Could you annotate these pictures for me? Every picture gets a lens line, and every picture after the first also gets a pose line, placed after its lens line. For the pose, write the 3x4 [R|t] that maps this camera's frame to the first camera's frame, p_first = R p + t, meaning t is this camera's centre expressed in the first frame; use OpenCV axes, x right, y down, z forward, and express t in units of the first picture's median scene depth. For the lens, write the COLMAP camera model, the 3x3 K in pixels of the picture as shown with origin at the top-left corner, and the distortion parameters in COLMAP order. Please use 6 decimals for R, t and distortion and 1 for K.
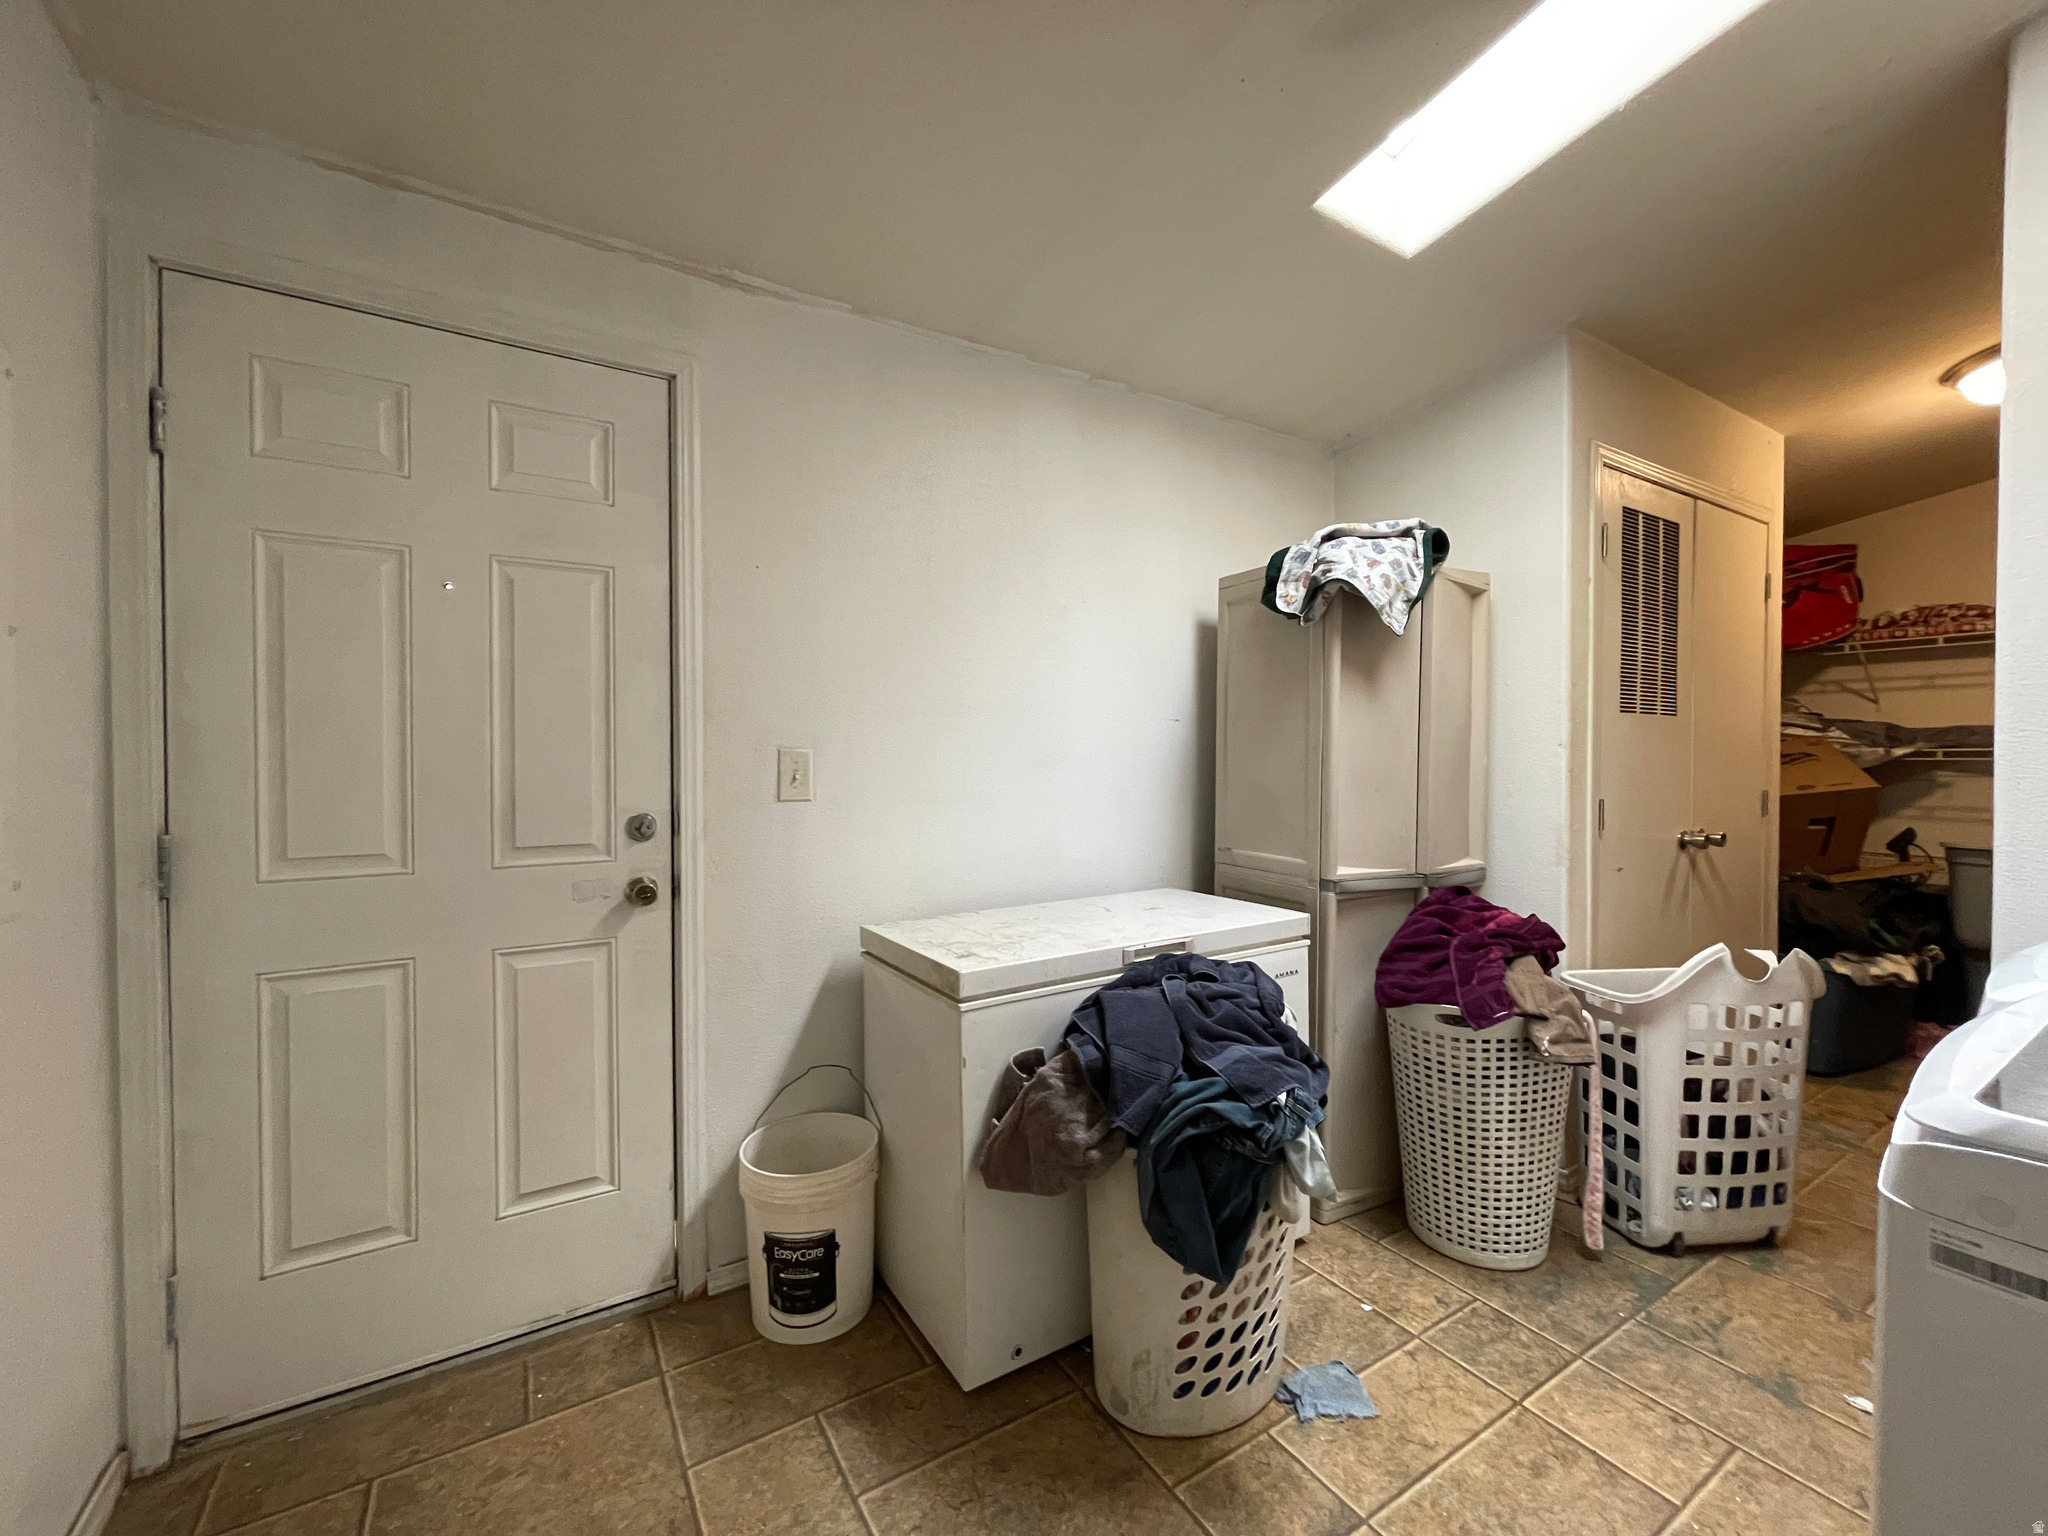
lens RADIAL K [[823.3, 0, 1018.9], [0, 823.3, 765.4], [0, 0, 1]] dist [0.001193, -0.000834]
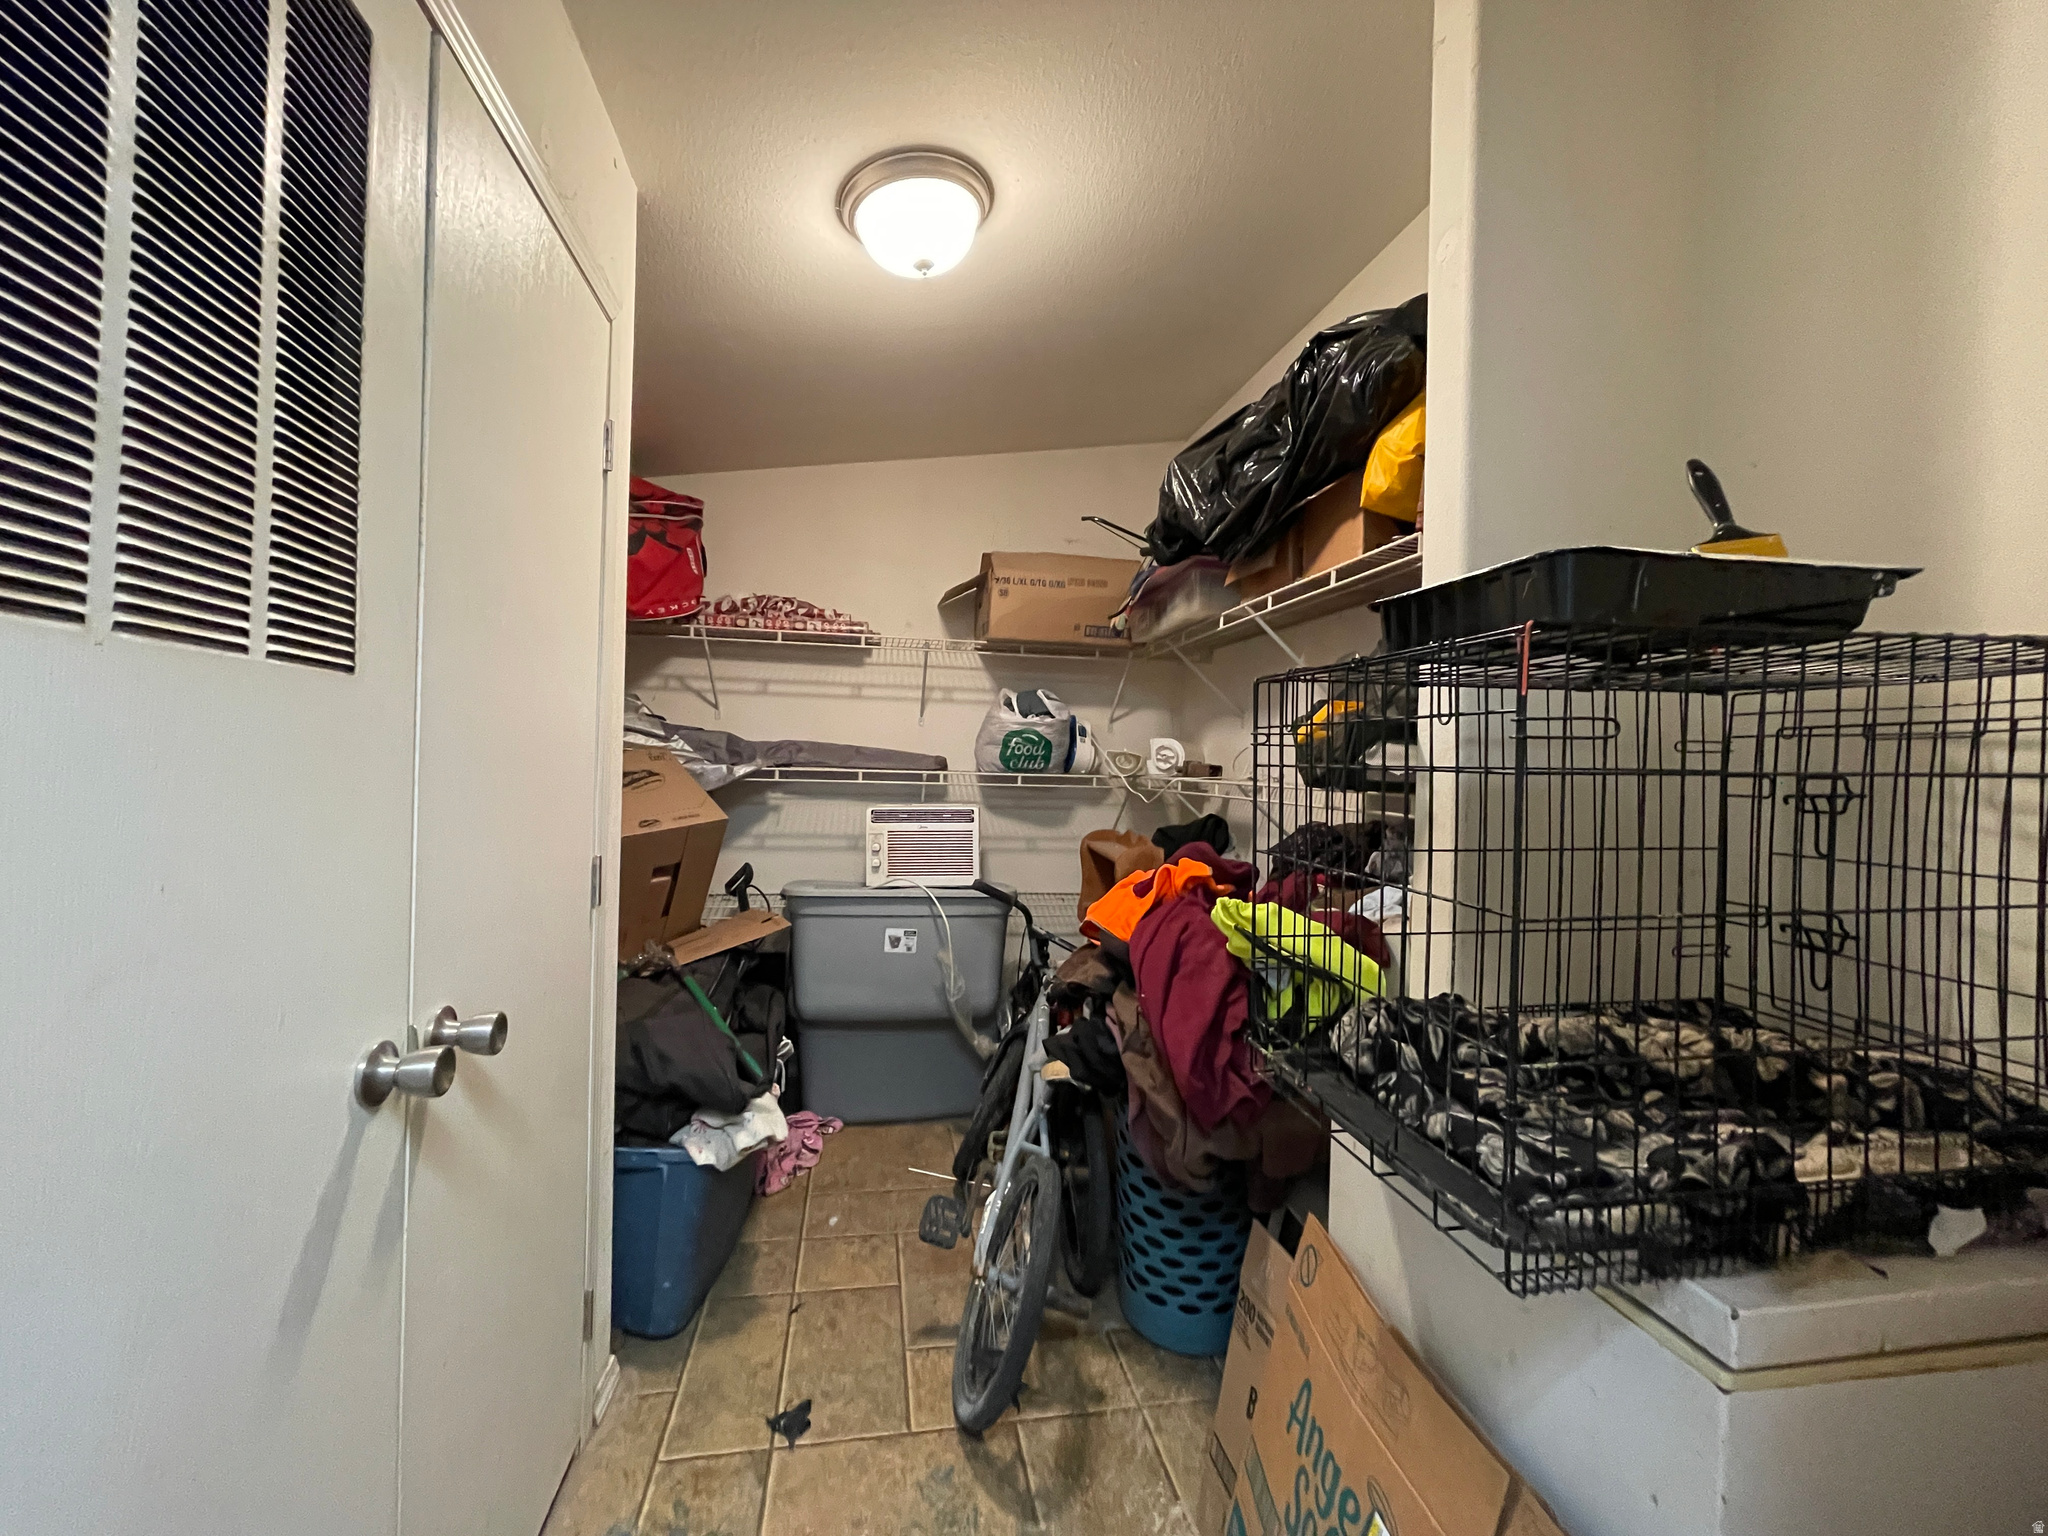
lens RADIAL K [[823.3, 0, 1013.7], [0, 823.3, 763.8], [0, 0, 1]] dist [0.001193, -0.000834]
pose [[0.363799, 0.008684, 0.931437, 0.416714], [-0.011616, 0.999921, -0.004785, -0.021591], [-0.931405, -0.009078, 0.363871, 0.456694]]
